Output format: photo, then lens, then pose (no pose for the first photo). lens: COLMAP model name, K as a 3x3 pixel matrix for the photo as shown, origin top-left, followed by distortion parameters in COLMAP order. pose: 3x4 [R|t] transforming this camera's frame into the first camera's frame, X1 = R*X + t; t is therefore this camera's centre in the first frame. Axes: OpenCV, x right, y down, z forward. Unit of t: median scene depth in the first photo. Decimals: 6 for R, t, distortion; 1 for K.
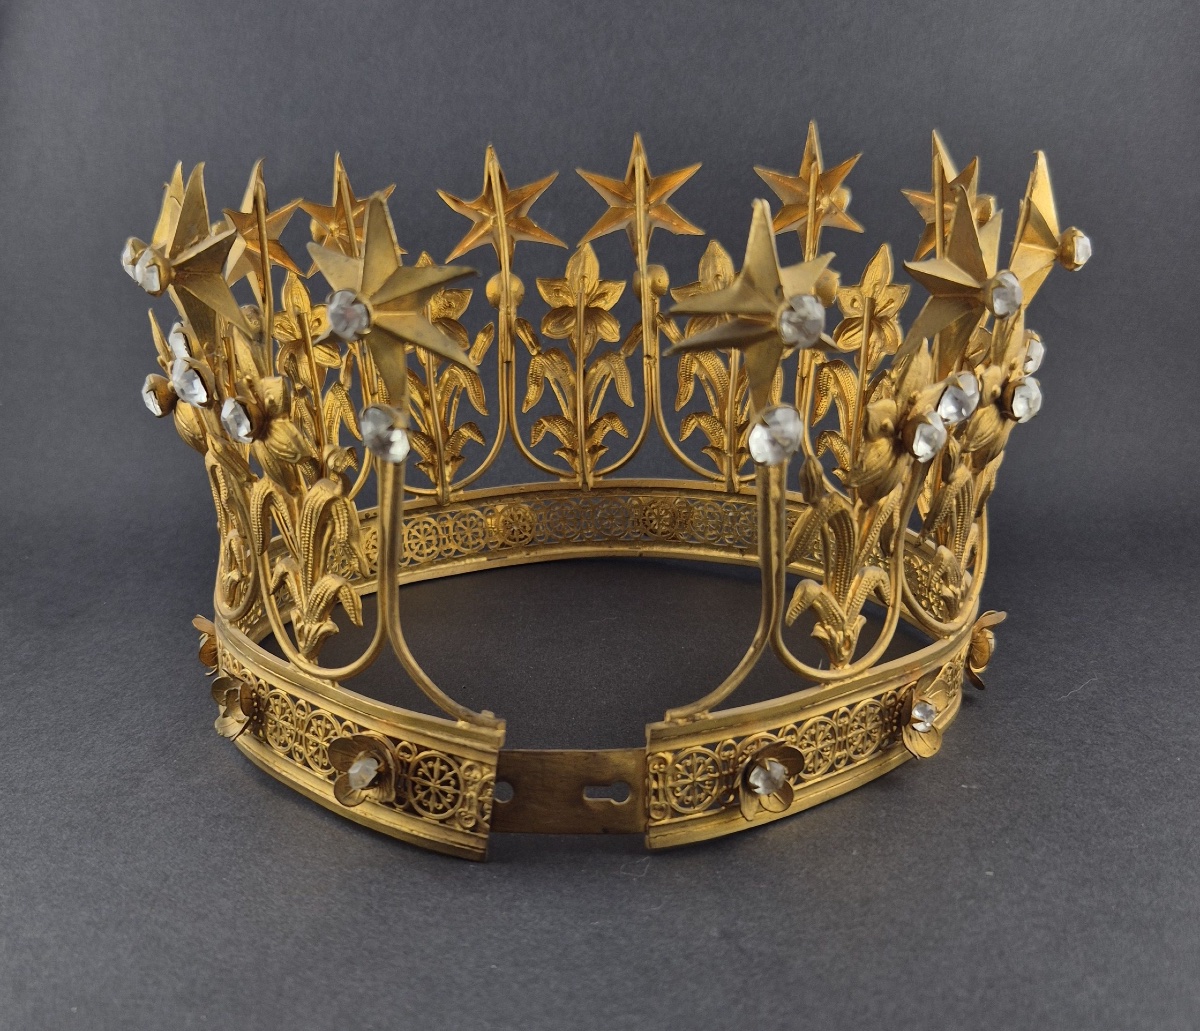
lens RADIAL K [[991.5, 0, 576.3], [0, 991.5, 516.2], [0, 0, 1]] dist [-0.002725, -0.001144]
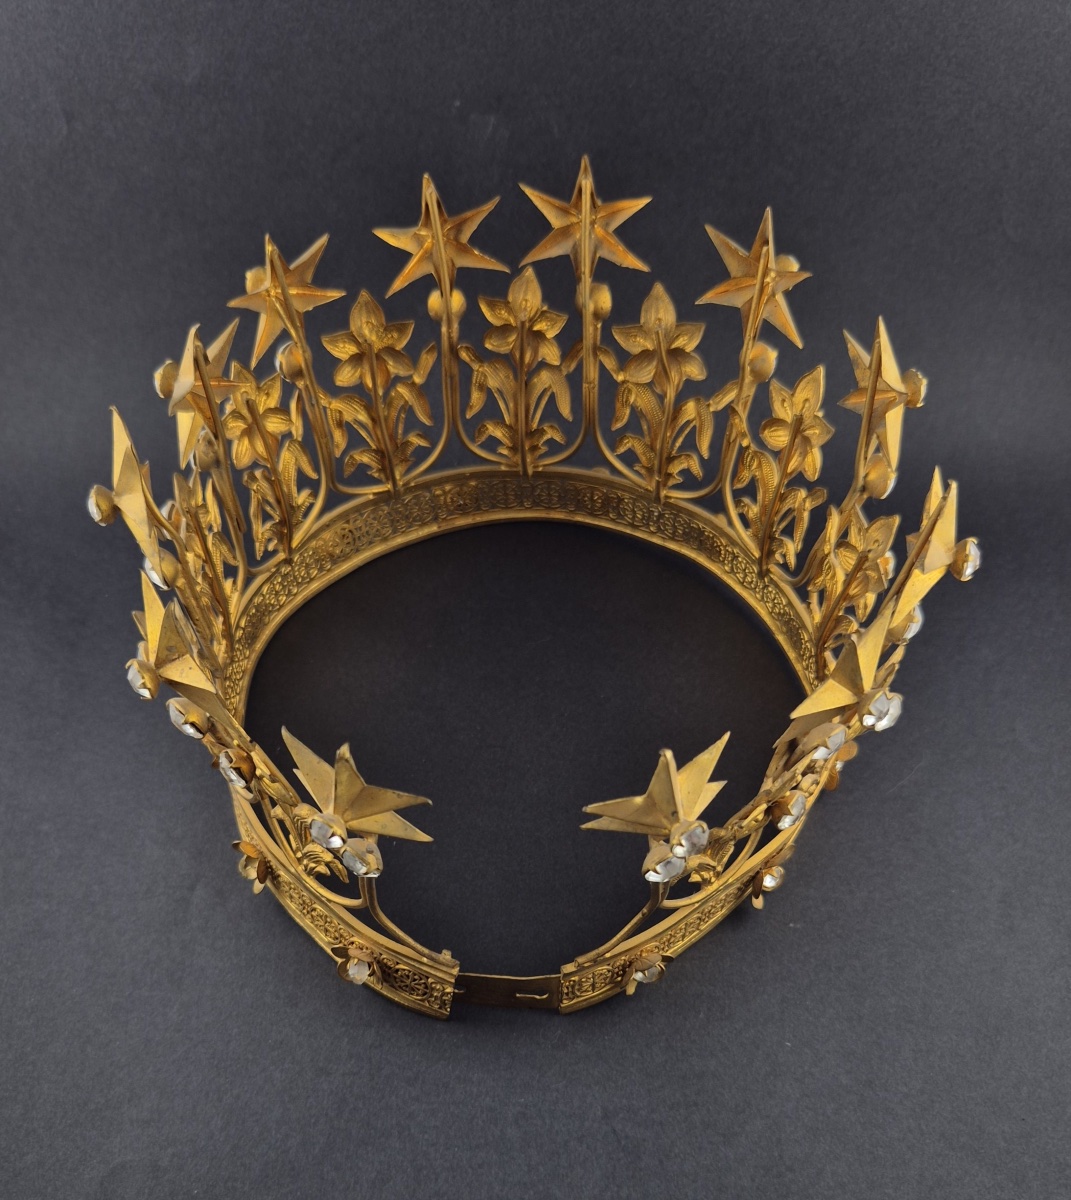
lens RADIAL K [[925.0, 0, 535.5], [0, 925.0, 600.0], [0, 0, 1]] dist [0.003308, 0.002394]
pose [[0.999803, 0.009265, 0.017563, 0.003667], [-0.016381, 0.884750, 0.465778, -0.418613], [-0.011223, -0.465974, 0.884727, 0.042937]]
